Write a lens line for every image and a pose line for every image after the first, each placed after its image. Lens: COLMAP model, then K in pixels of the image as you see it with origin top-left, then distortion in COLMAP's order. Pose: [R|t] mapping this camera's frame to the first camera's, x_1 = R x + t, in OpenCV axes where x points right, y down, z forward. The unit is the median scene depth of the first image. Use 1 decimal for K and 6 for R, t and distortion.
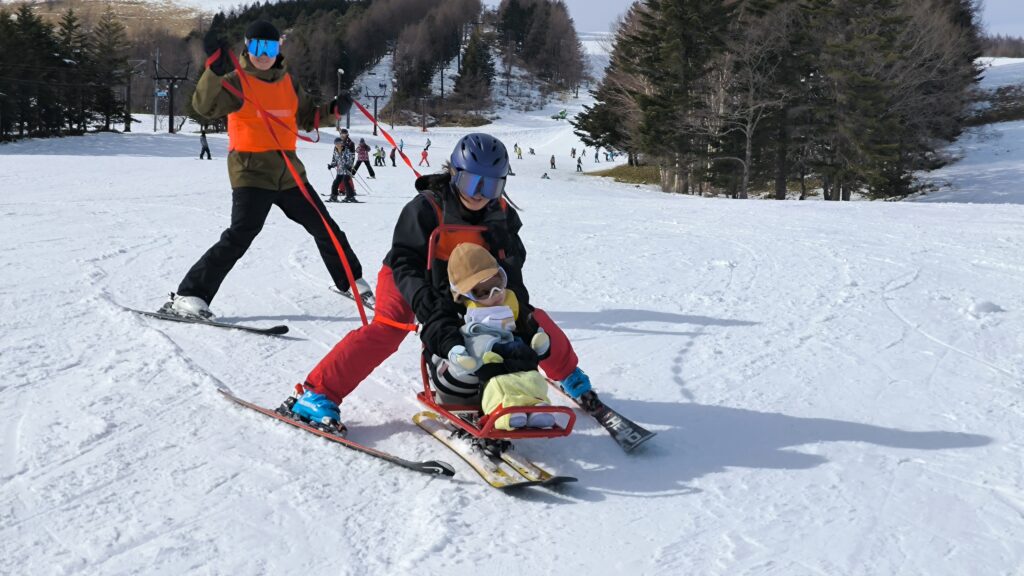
lens RADIAL K [[1411.2, 0, 512.0], [0, 1411.2, 288.0], [0, 0, 1]] dist [0.010940, -0.035312]
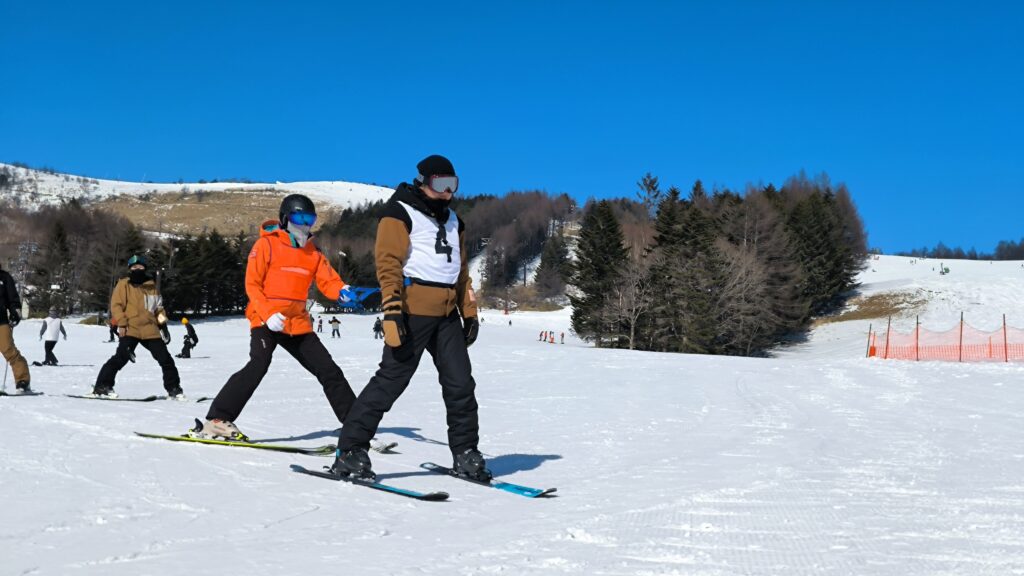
lens RADIAL K [[1411.2, 0, 512.0], [0, 1411.2, 288.0], [0, 0, 1]] dist [0.010940, -0.035312]
pose [[0.996046, 0.017563, -0.087087, 0.045928], [-0.028553, 0.991543, -0.126602, 0.019562], [0.084126, 0.128588, 0.988123, -0.196332]]
